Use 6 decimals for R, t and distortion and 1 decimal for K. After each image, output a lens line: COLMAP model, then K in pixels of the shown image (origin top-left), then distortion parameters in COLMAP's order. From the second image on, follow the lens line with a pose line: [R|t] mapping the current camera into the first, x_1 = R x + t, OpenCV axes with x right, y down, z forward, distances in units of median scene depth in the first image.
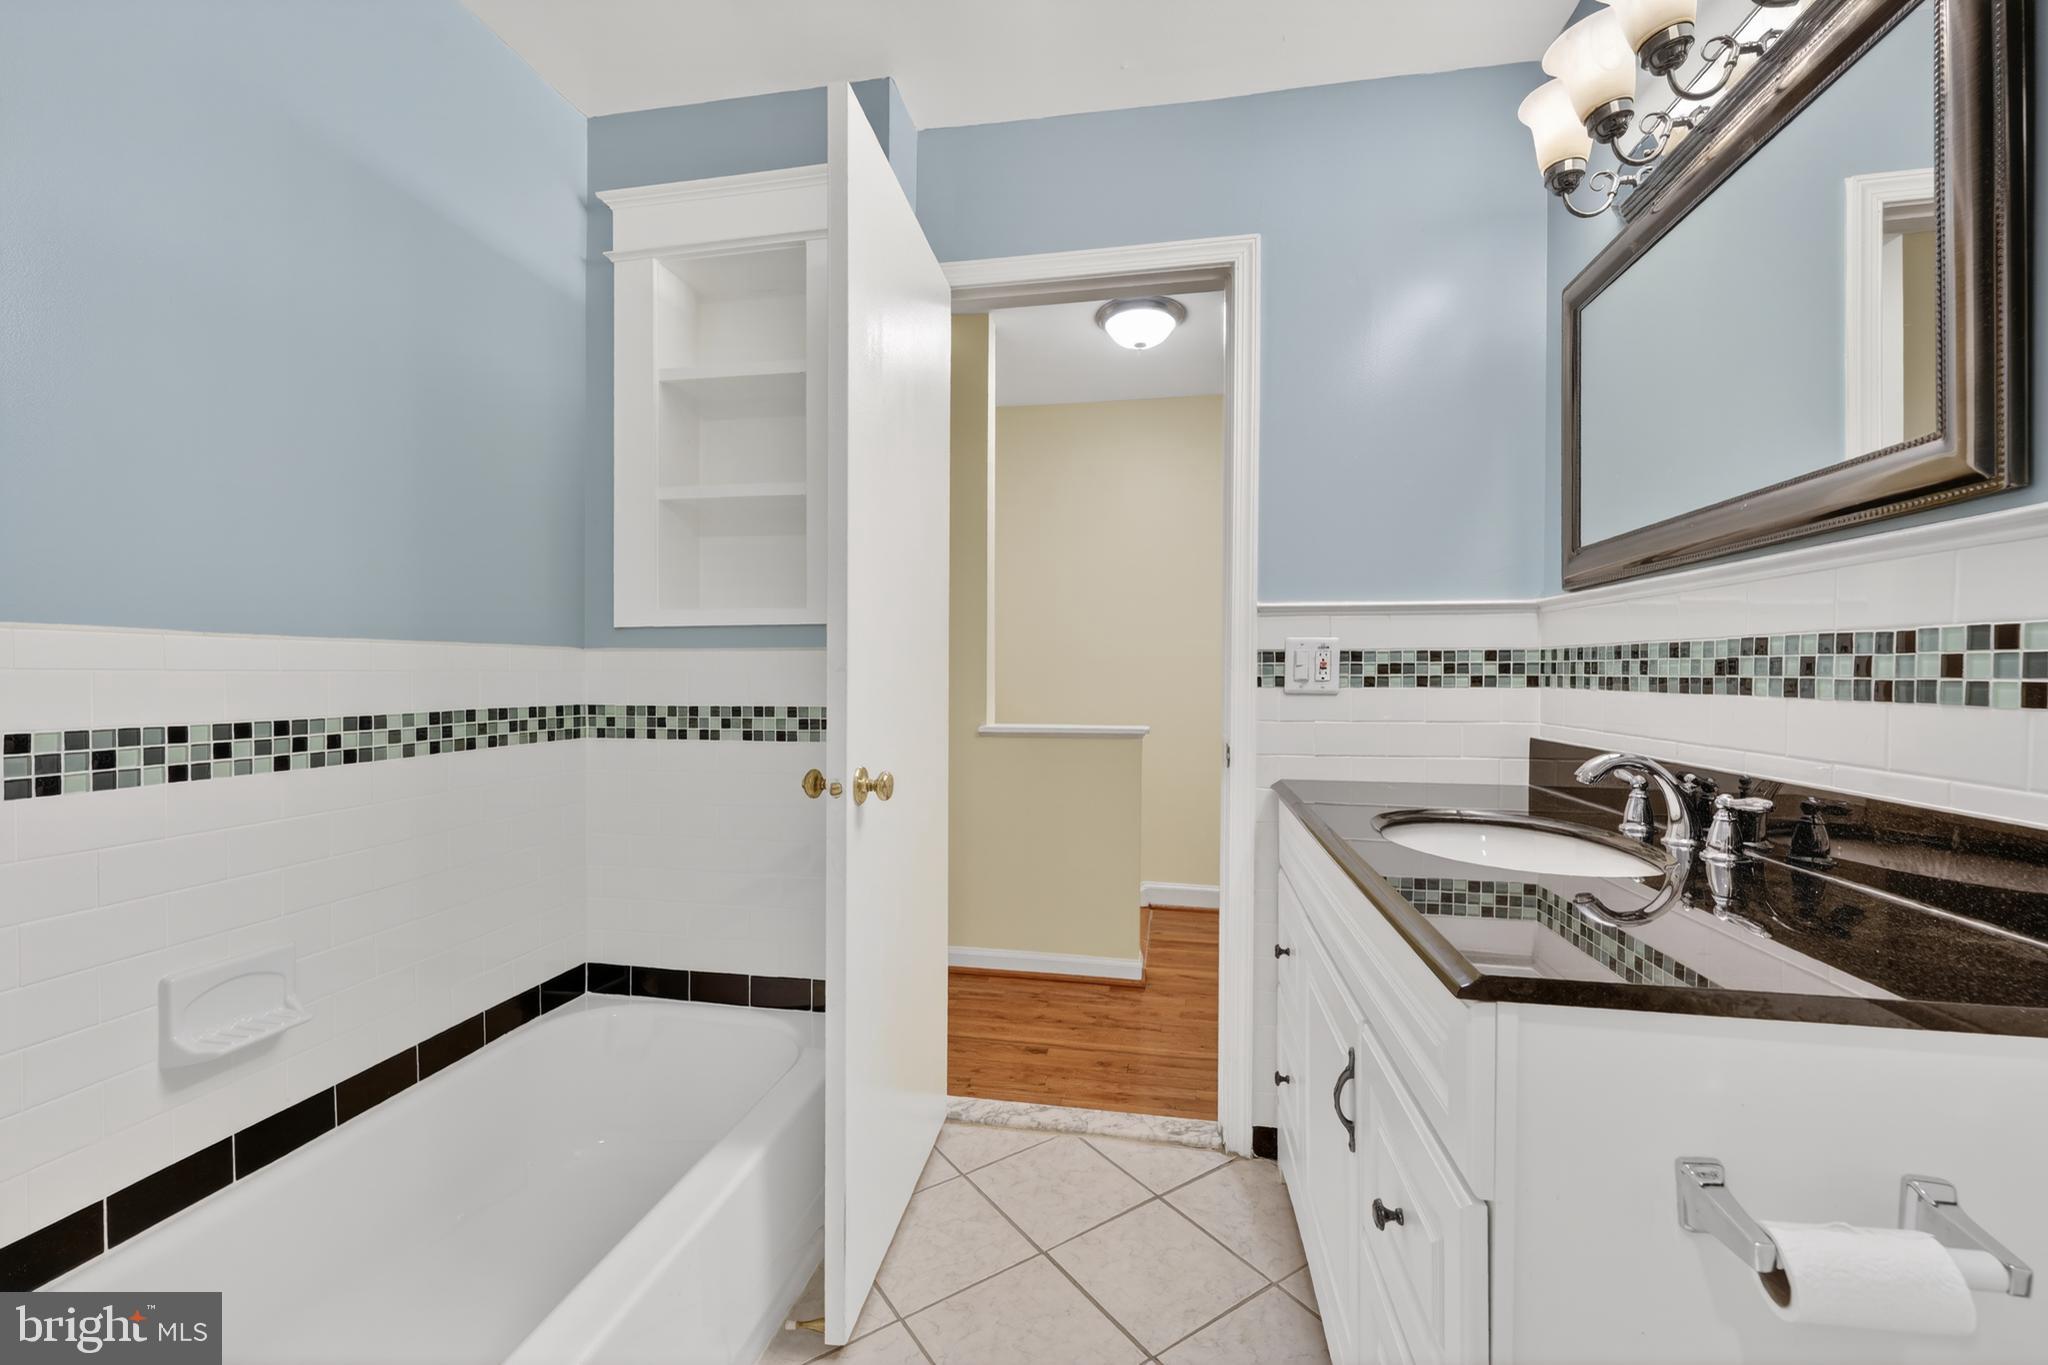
lens RADIAL K [[827.5, 0, 1021.4], [0, 827.5, 673.2], [0, 0, 1]] dist [-0.000937, 0.000611]
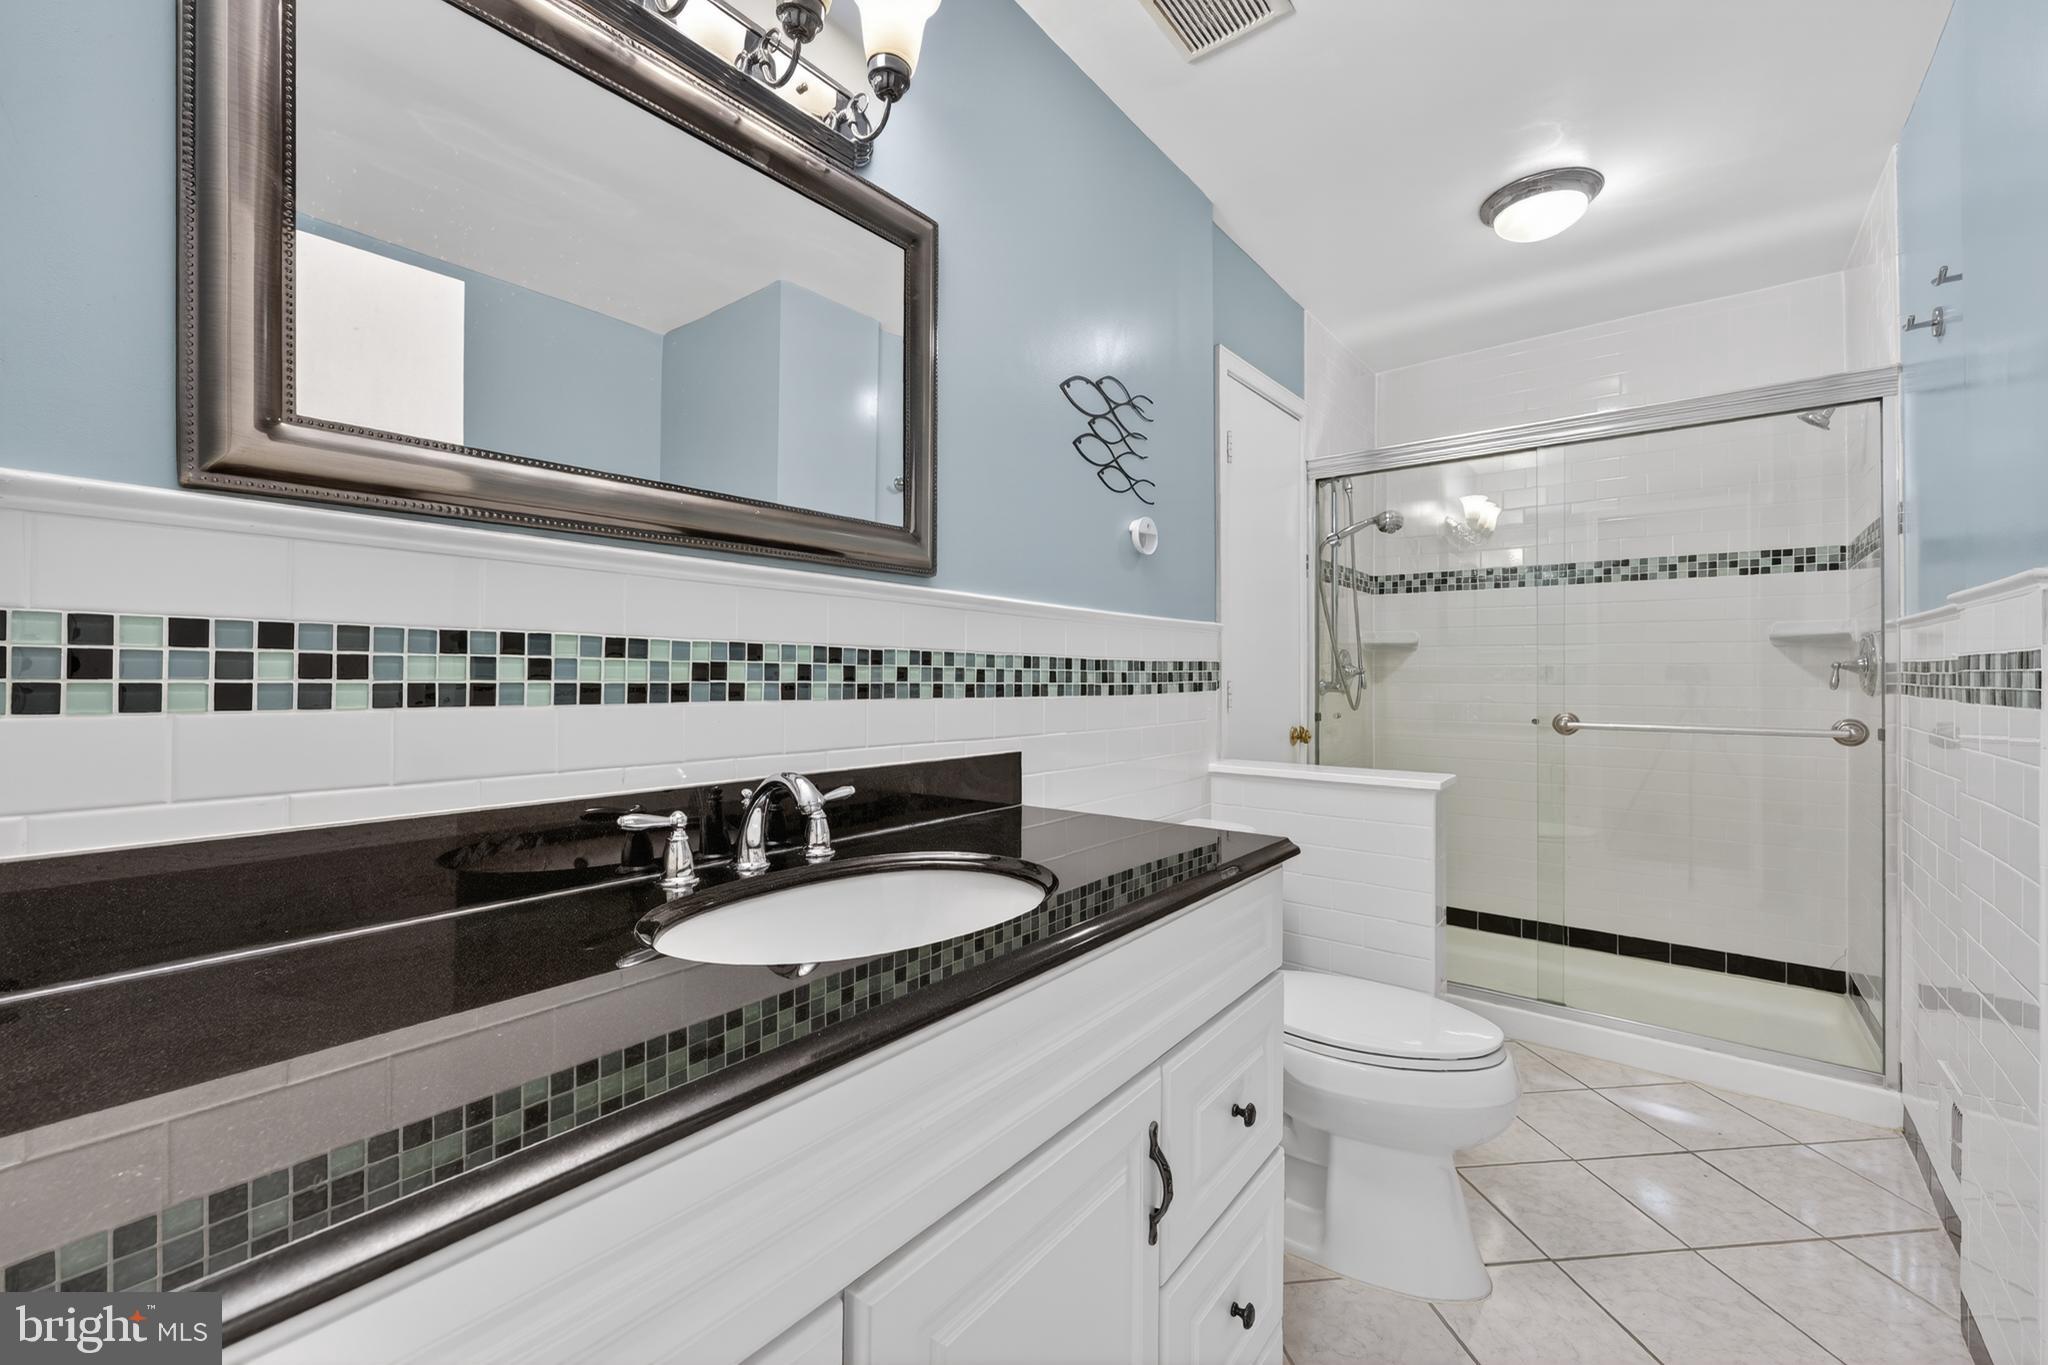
lens RADIAL K [[827.5, 0, 1019.3], [0, 827.5, 678.3], [0, 0, 1]] dist [-0.000937, 0.000611]
pose [[-0.878249, -0.005361, 0.478174, 0.123170], [-0.004902, 0.999986, 0.002208, -0.004259], [-0.478179, -0.000405, -0.878263, 1.883924]]
